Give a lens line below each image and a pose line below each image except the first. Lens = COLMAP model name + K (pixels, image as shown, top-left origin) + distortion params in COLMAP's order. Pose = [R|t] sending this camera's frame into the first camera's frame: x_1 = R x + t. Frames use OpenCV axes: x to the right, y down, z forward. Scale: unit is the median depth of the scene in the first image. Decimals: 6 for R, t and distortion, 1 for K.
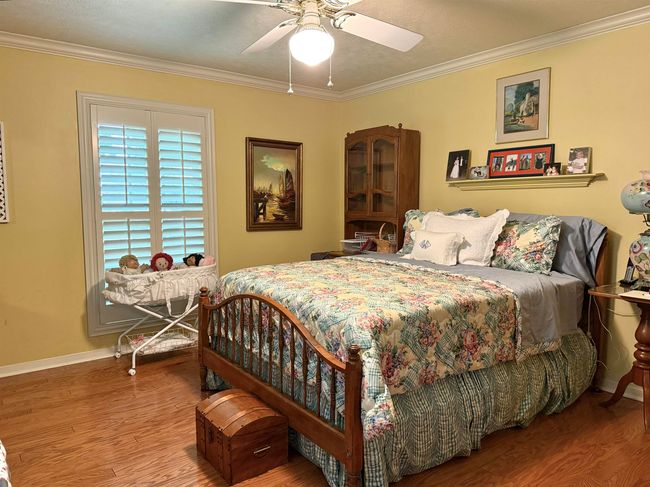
lens RADIAL K [[466.6, 0, 329.4], [0, 466.6, 247.5], [0, 0, 1]] dist [0.037933, -0.022816]
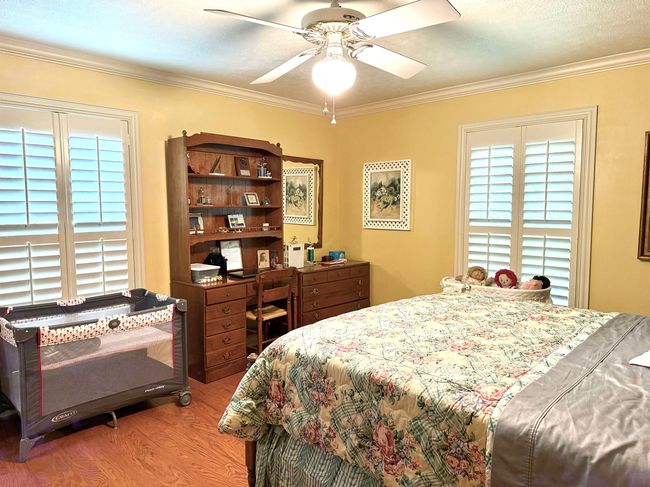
lens RADIAL K [[466.6, 0, 329.0], [0, 466.6, 240.2], [0, 0, 1]] dist [0.037933, -0.022816]
pose [[0.157723, 0.080445, -0.984201, 0.567177], [-0.106480, 0.992251, 0.064039, -0.074217], [0.981726, 0.094697, 0.165067, 0.477089]]
